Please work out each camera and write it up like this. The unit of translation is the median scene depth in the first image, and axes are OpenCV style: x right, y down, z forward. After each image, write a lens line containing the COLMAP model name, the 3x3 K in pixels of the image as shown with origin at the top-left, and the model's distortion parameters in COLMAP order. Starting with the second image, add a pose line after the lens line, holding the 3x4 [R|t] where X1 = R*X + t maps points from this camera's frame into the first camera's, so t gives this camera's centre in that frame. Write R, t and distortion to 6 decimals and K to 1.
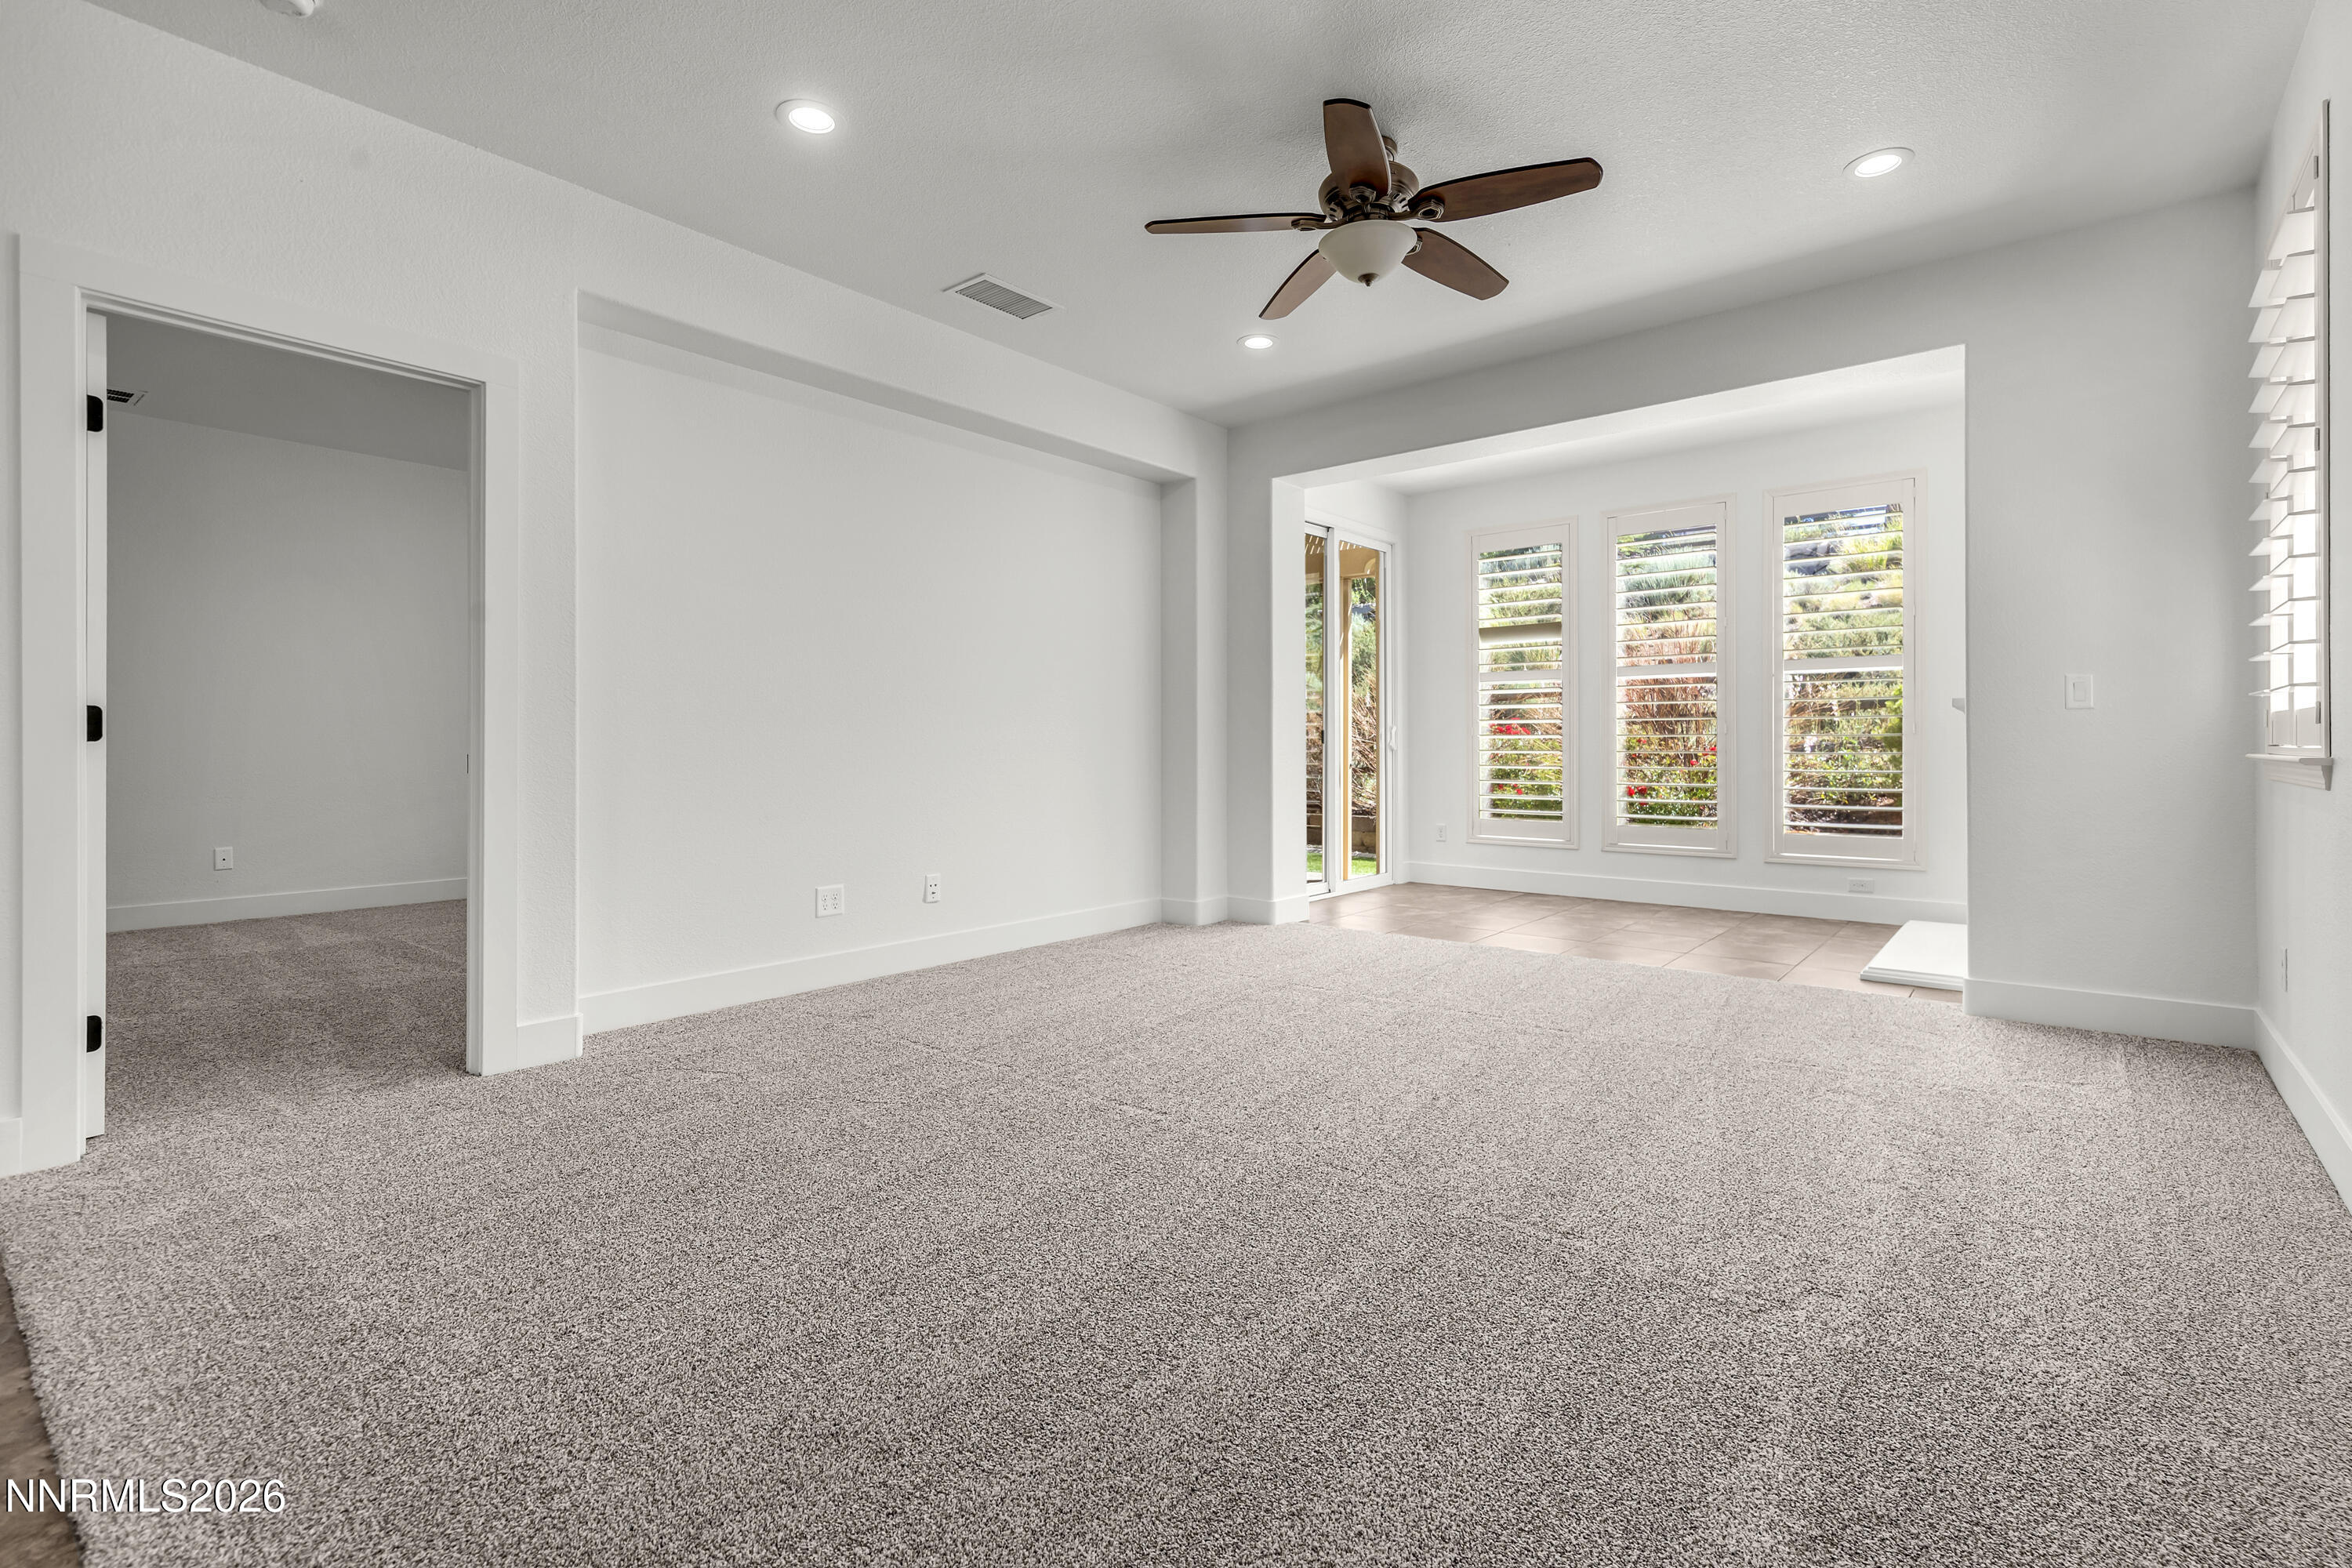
lens RADIAL K [[1076.9, 0, 1208.0], [0, 1076.9, 738.3], [0, 0, 1]] dist [0.003517, 0.000529]
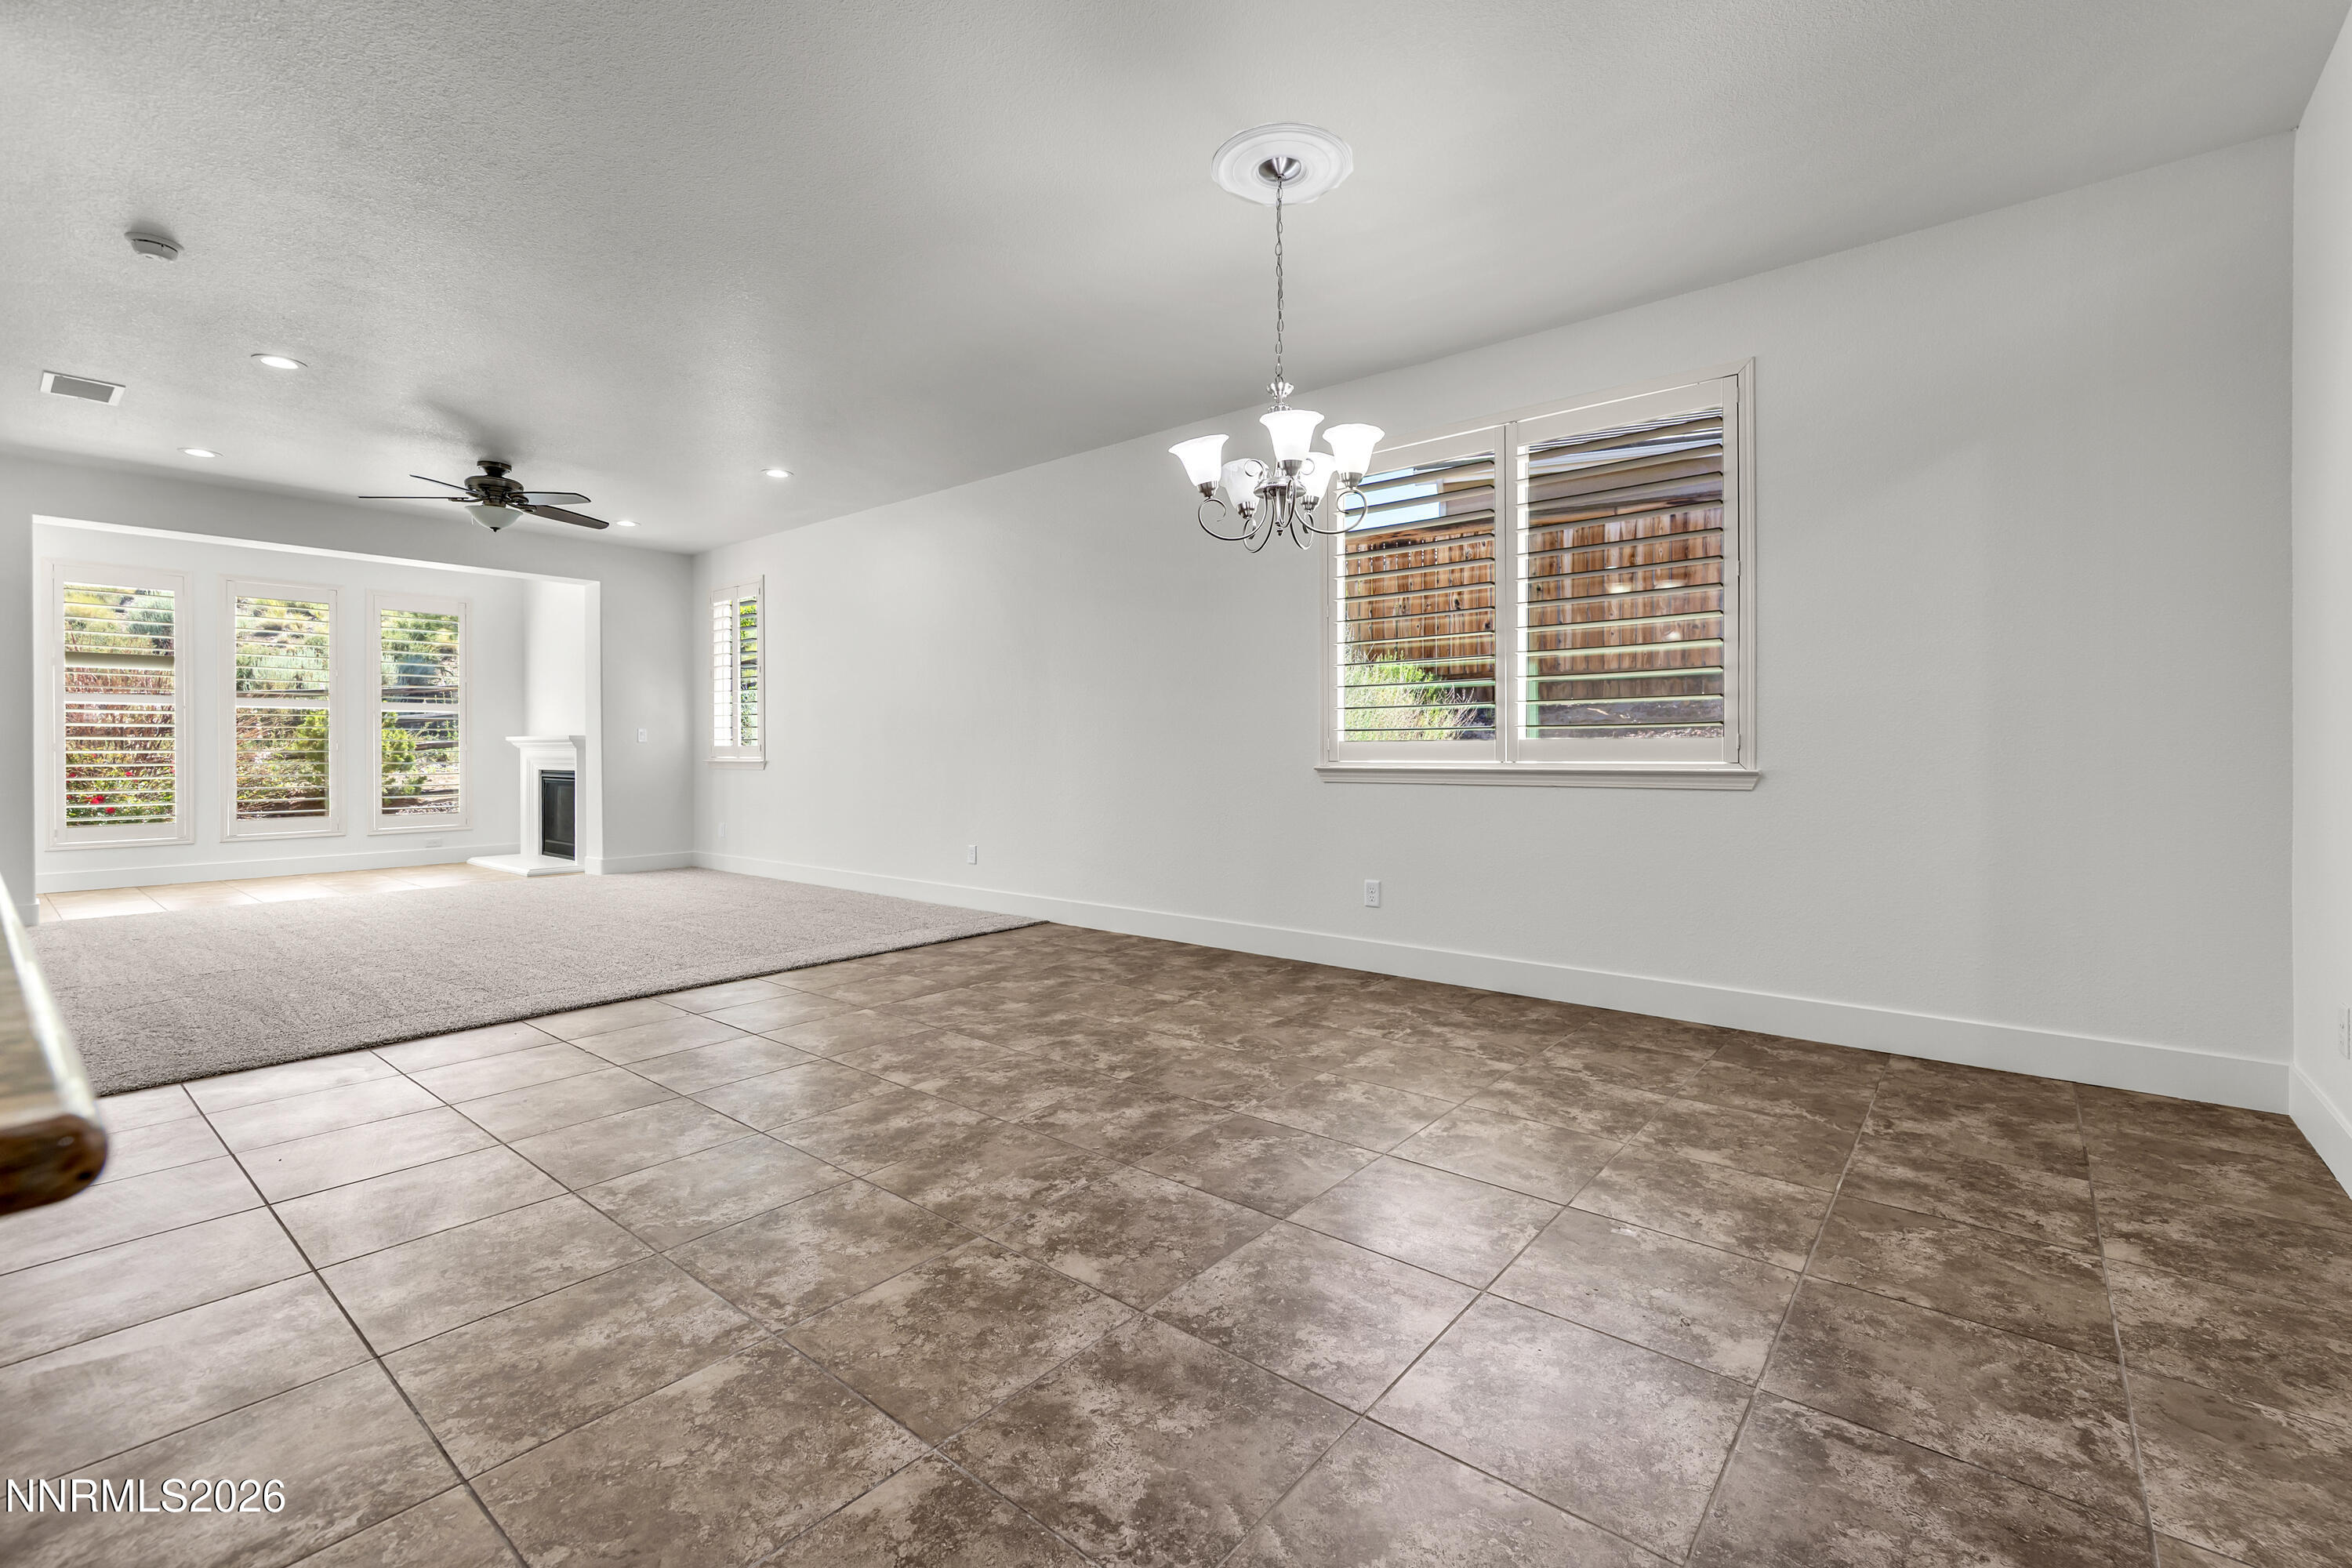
lens RADIAL K [[1007.5, 0, 1197.6], [0, 1007.5, 754.4], [0, 0, 1]] dist [0.004606, -0.000105]
pose [[0.002279, -0.002869, 0.999993, -0.959253], [-0.004263, 0.999987, 0.002879, -0.008106], [-0.999988, -0.004269, 0.002267, -0.180691]]
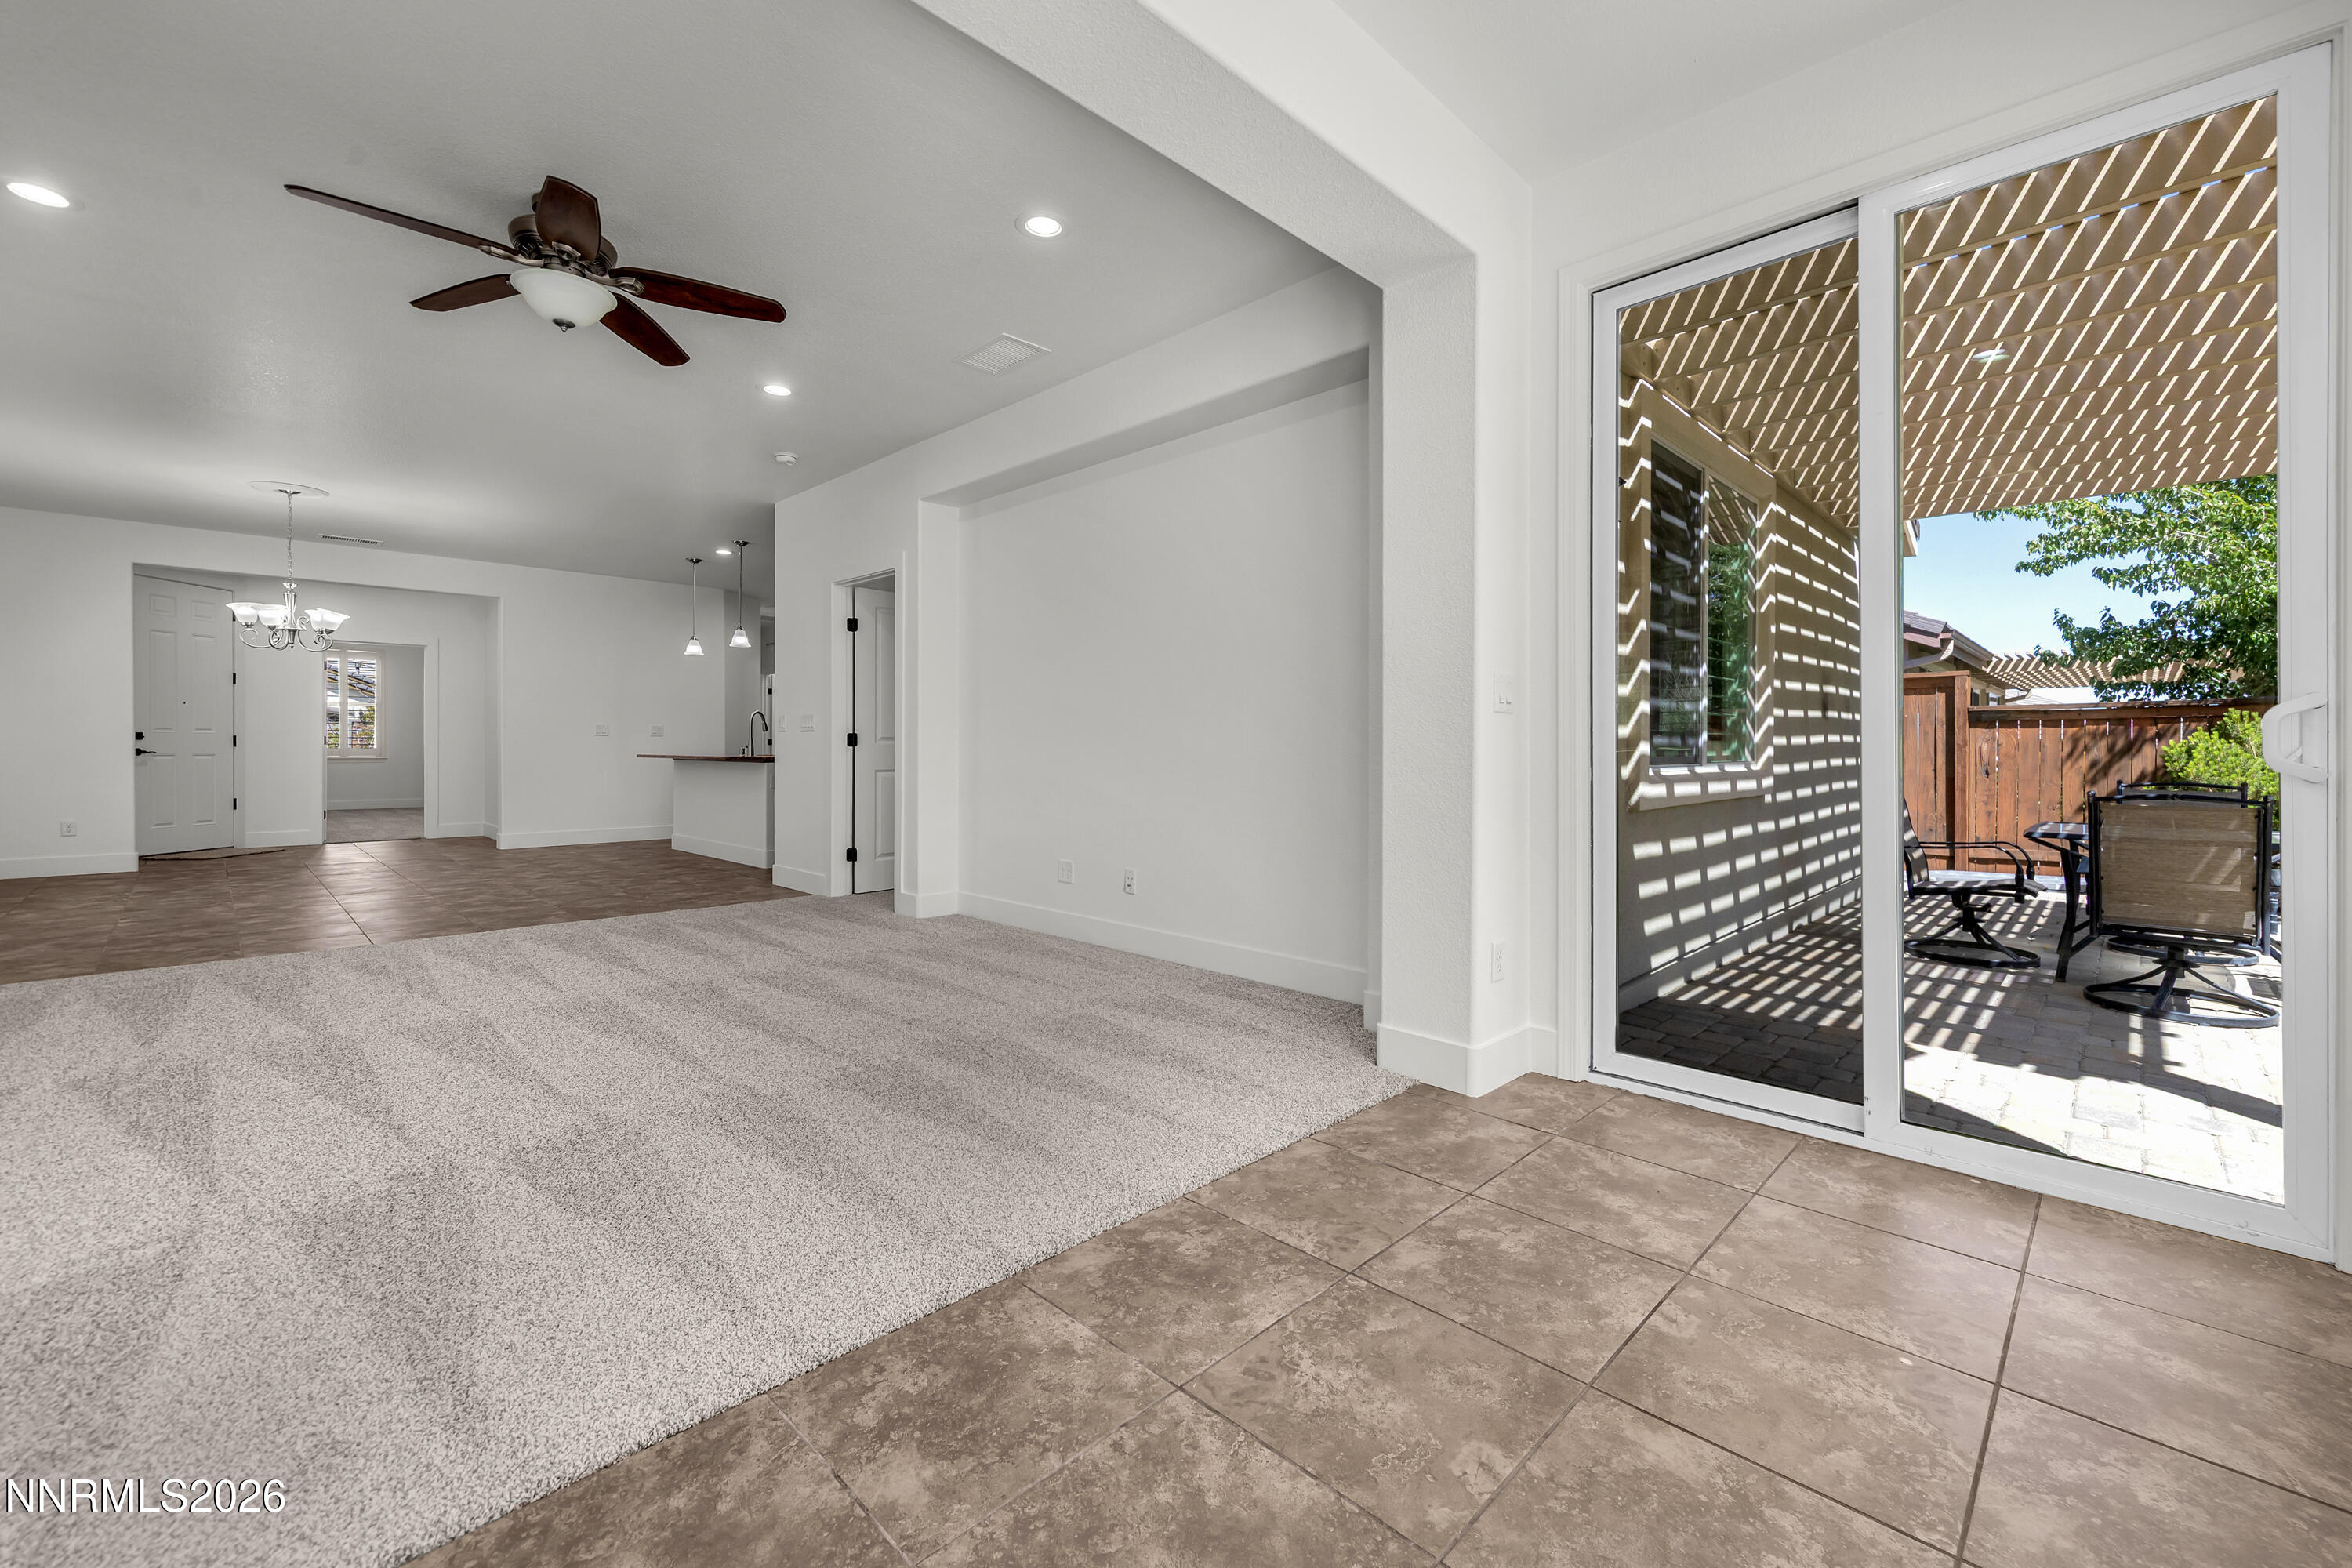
lens RADIAL K [[961.4, 0, 1187.3], [0, 961.4, 745.8], [0, 0, 1]] dist [0.002582, 0.000071]
pose [[-0.105835, -0.000868, -0.994383, 0.579871], [0.003614, 0.999993, -0.001257, 0.001919], [0.994377, -0.003727, -0.105831, 0.945742]]
